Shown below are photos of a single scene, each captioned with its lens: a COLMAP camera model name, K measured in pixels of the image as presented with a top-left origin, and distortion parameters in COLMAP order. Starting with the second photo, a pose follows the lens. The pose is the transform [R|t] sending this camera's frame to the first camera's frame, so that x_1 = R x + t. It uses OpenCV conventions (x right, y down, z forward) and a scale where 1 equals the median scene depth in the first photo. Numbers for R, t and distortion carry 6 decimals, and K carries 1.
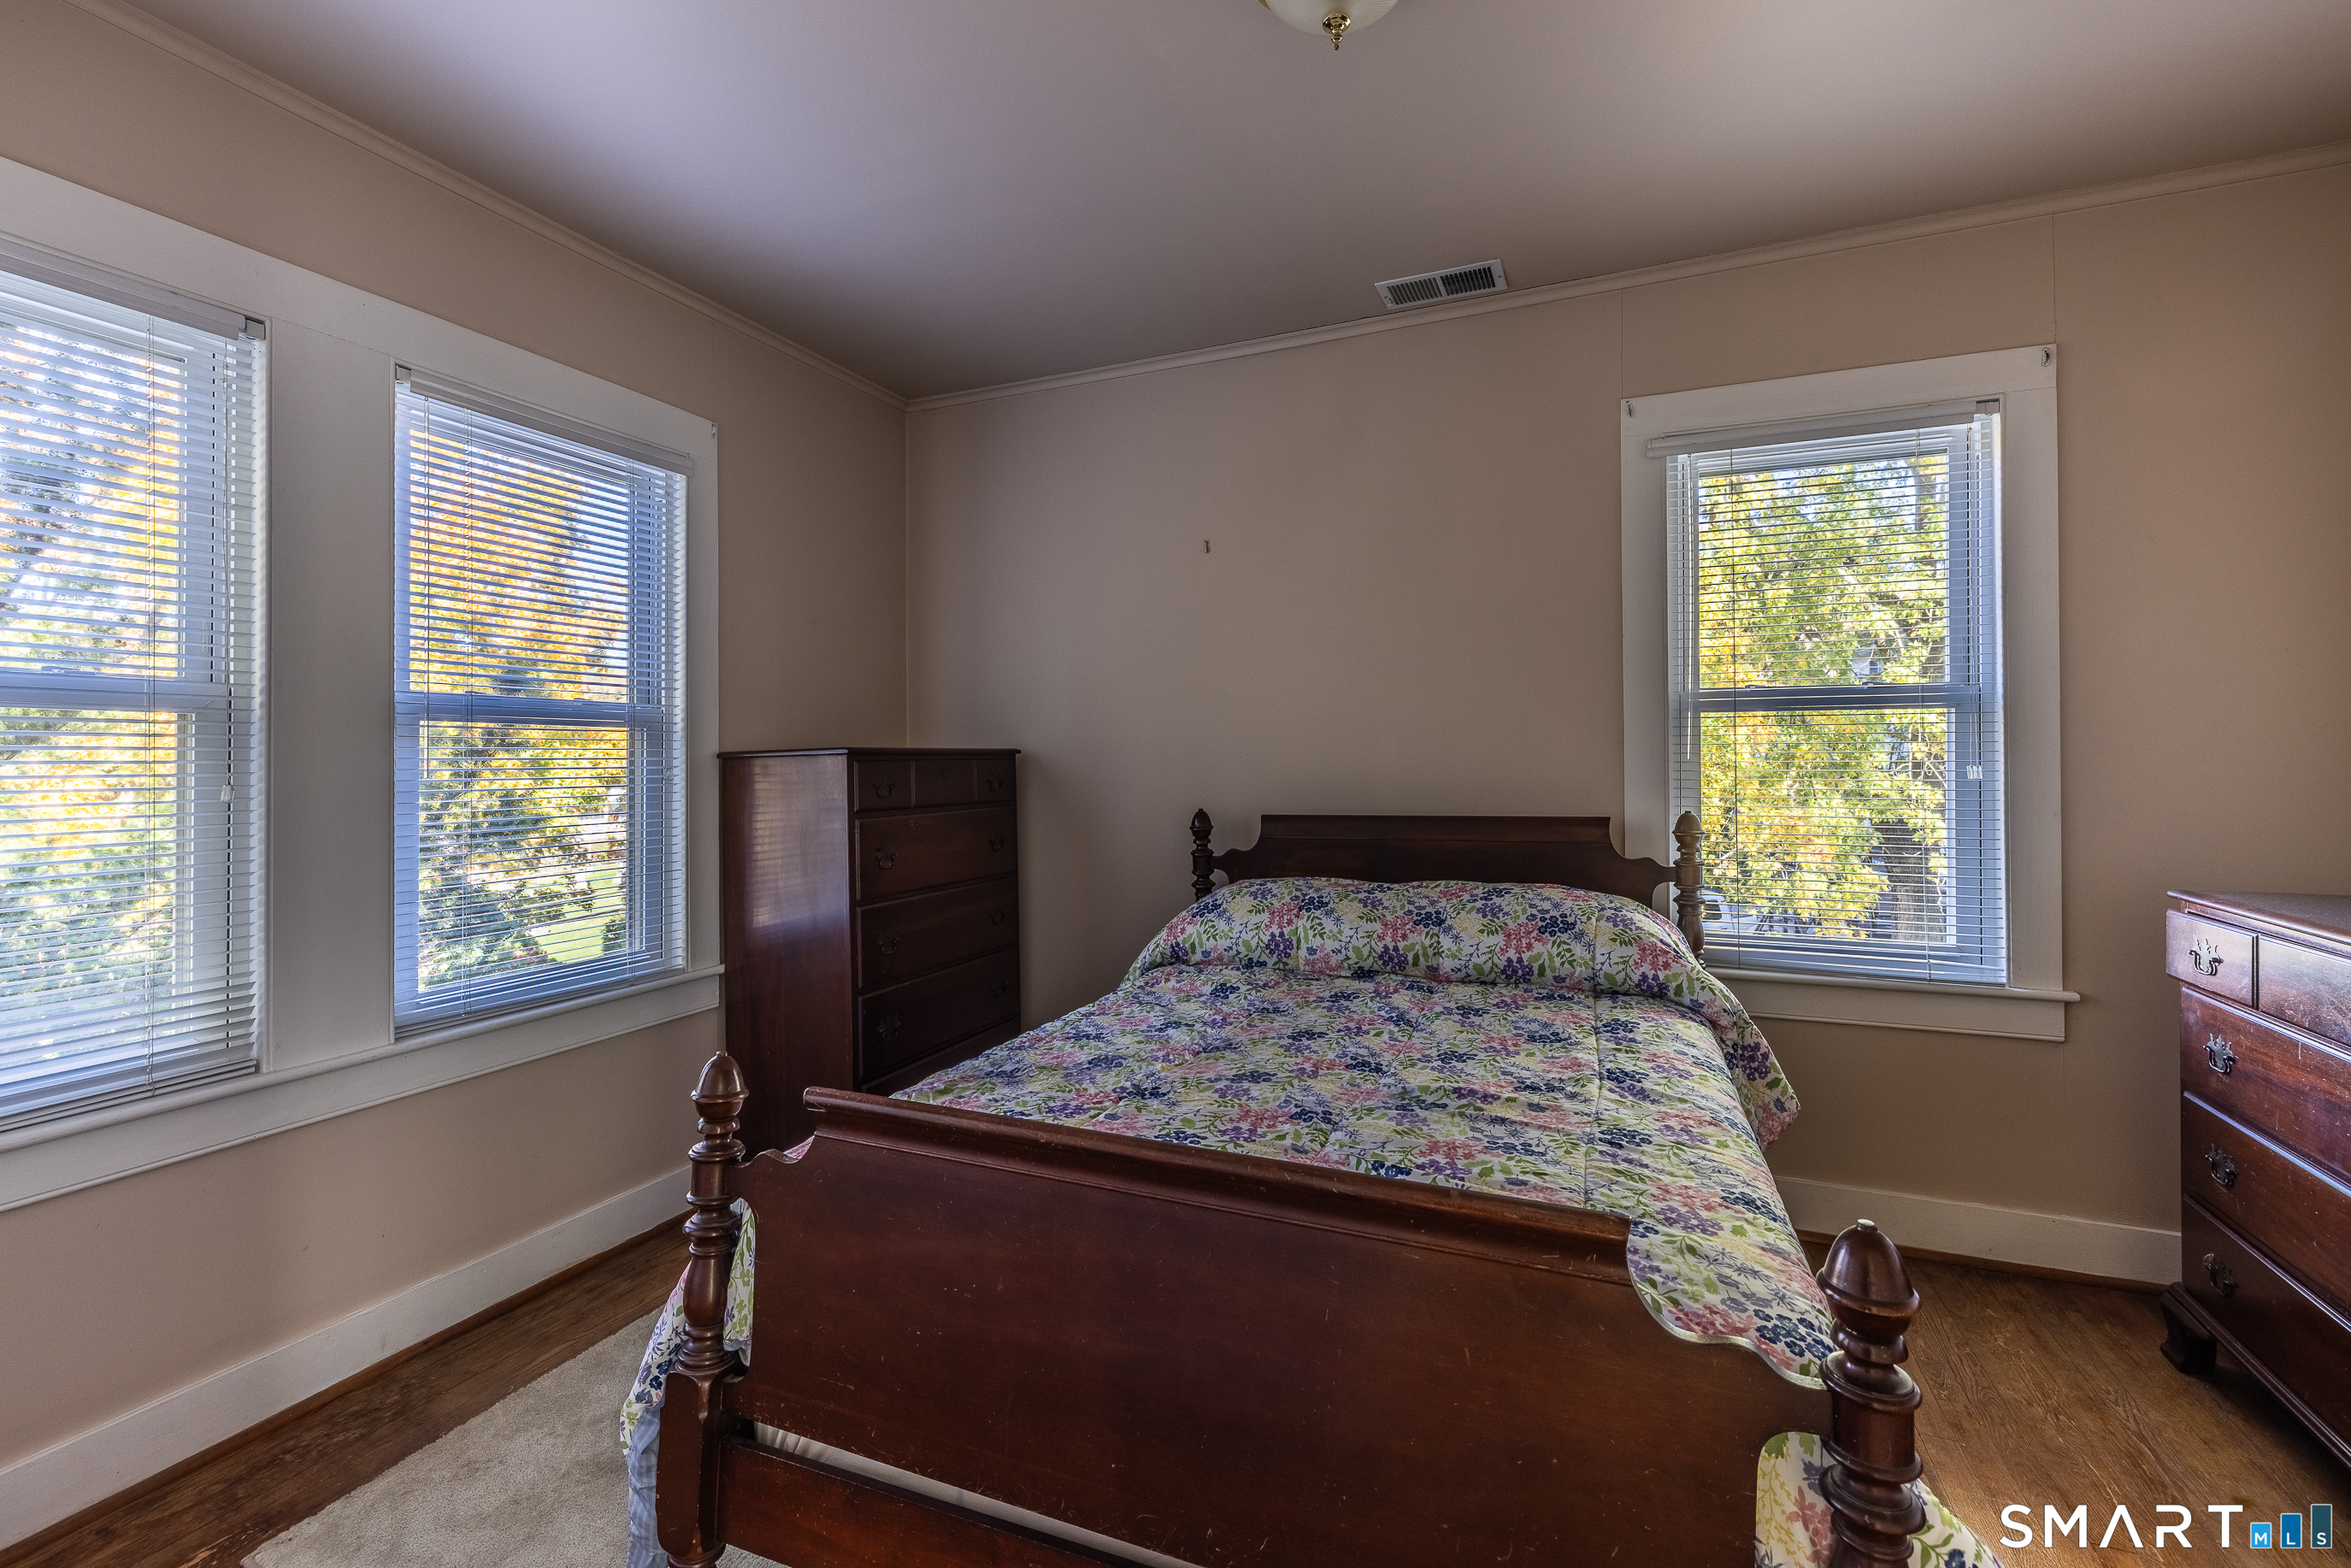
lens RADIAL K [[1020.9, 0, 1175.8], [0, 1020.9, 752.8], [0, 0, 1]] dist [0.000757, 0.000095]
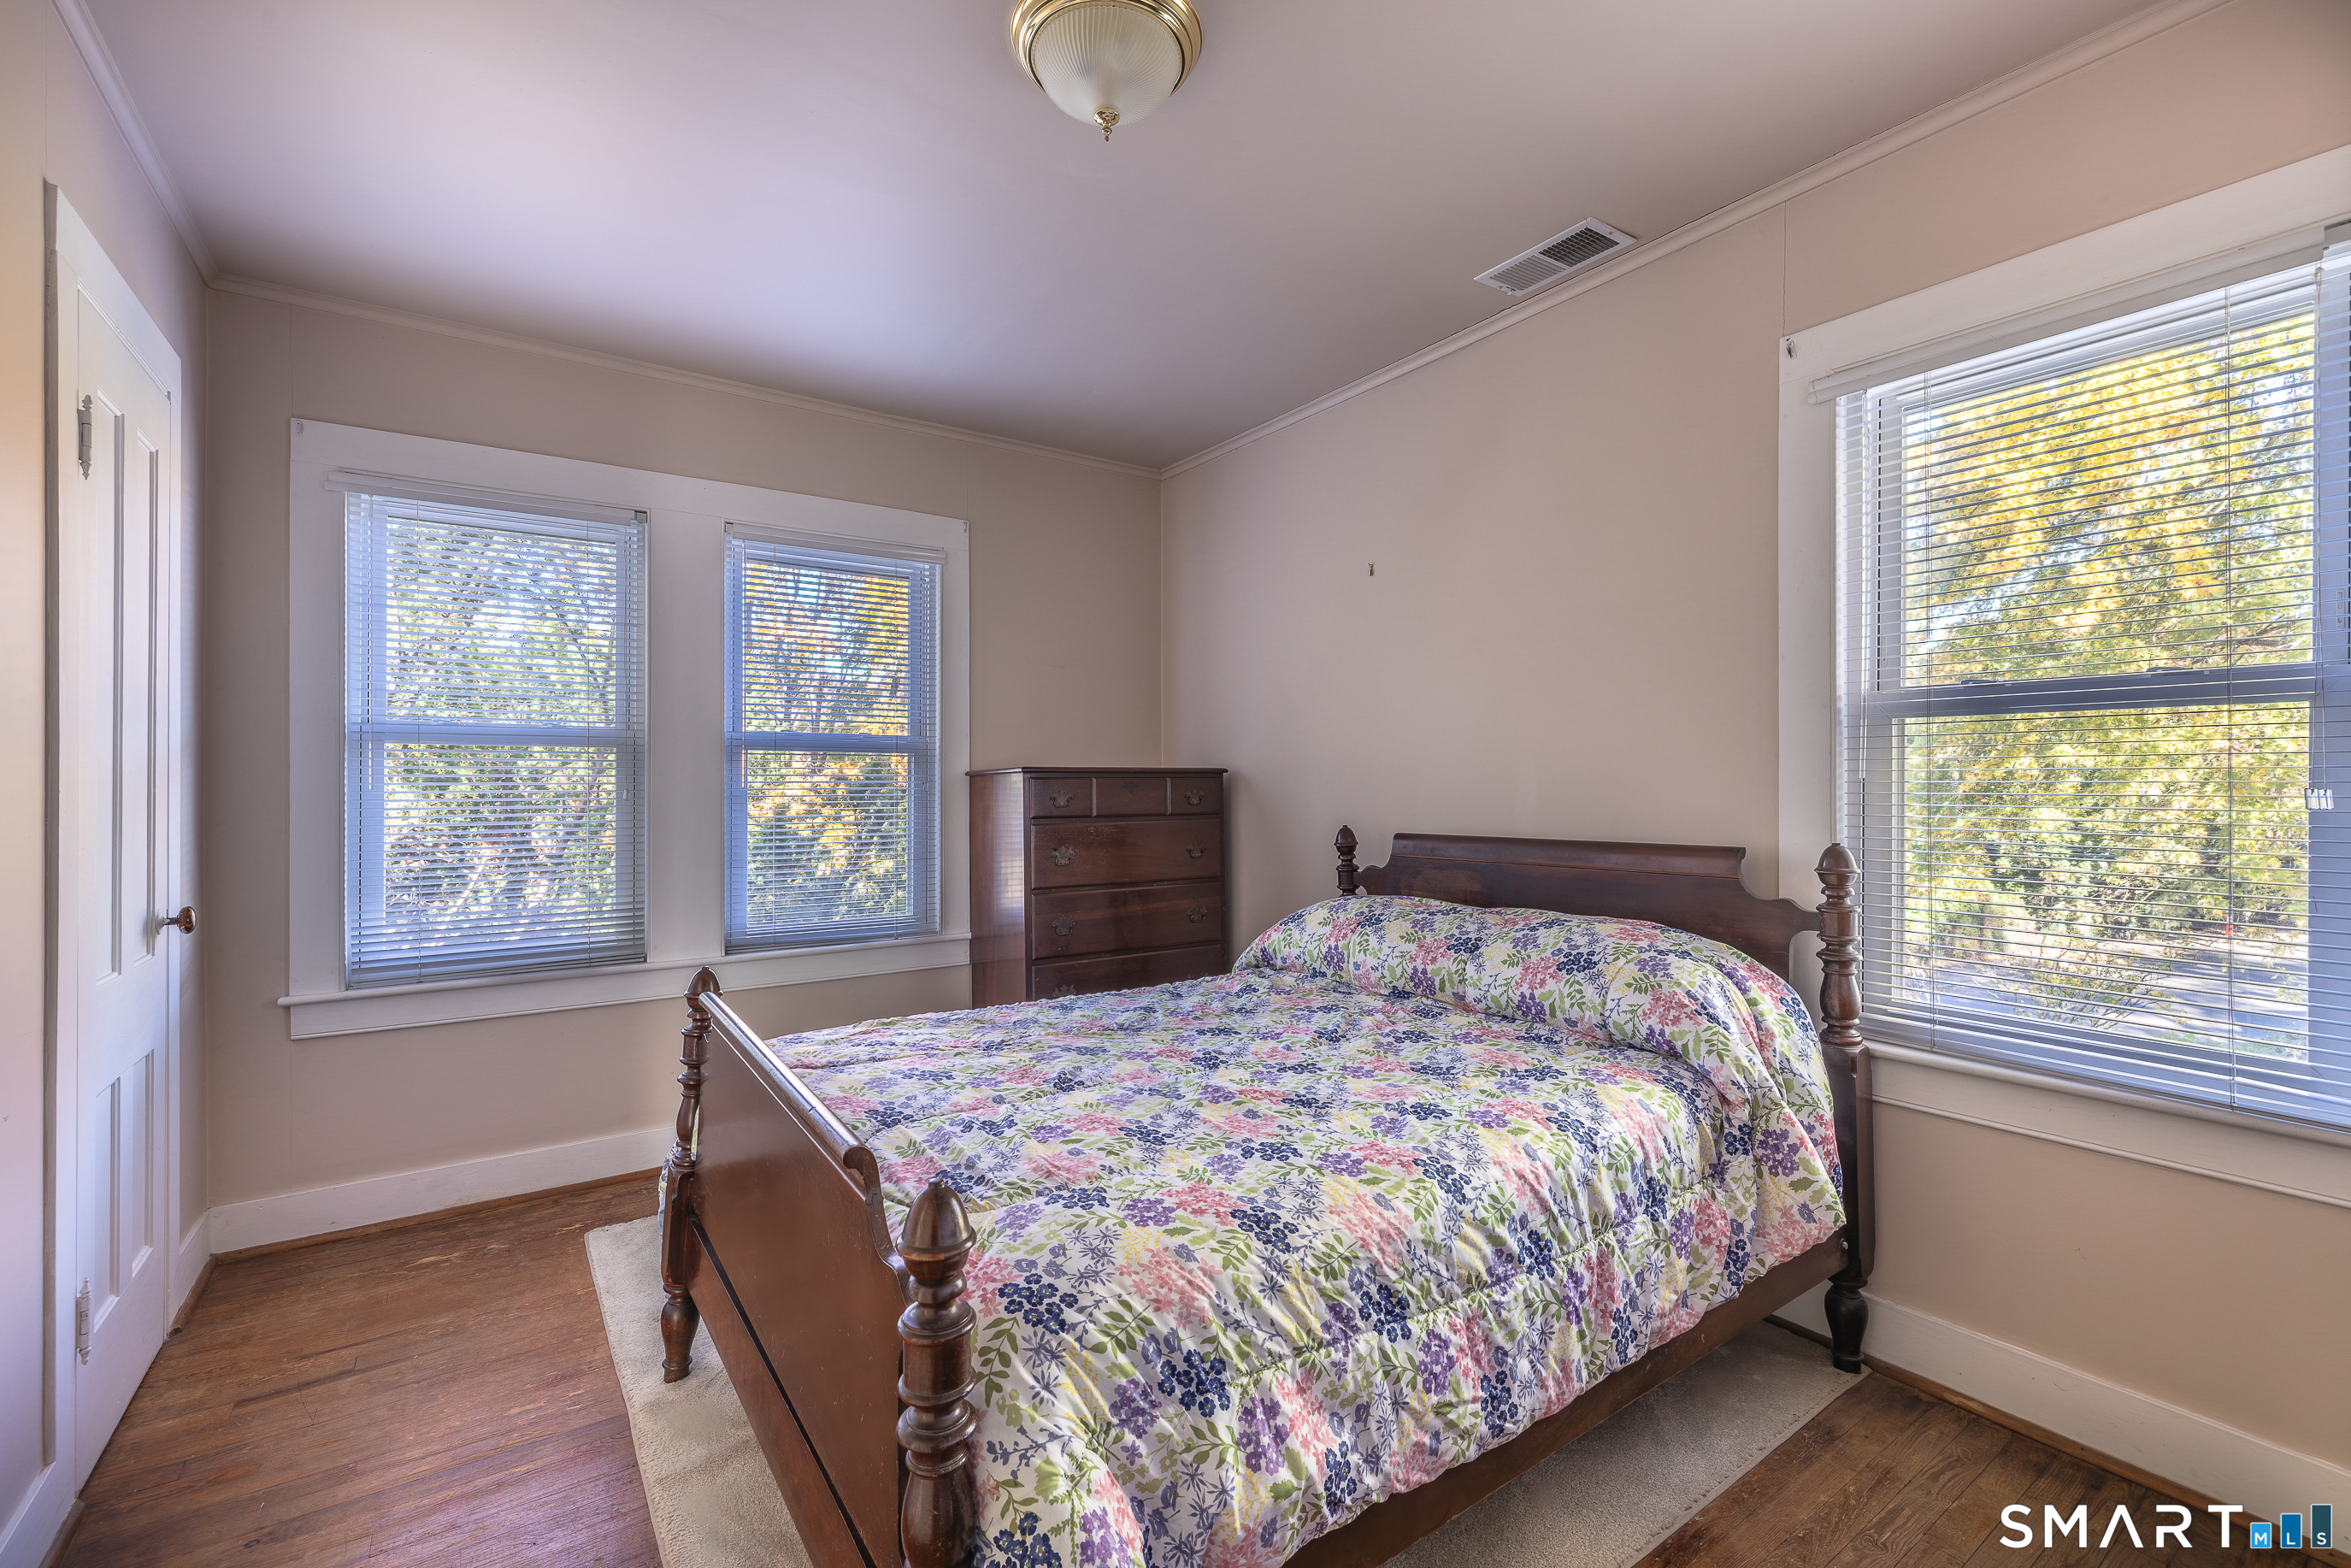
lens RADIAL K [[970.5, 0, 1137.4], [0, 970.5, 783.6], [0, 0, 1]] dist [0.001983, 0.000315]
pose [[0.841863, 0.005653, -0.539662, 0.485564], [-0.000399, 0.999951, 0.009853, 0.003433], [0.539691, -0.008079, 0.841824, 0.073988]]
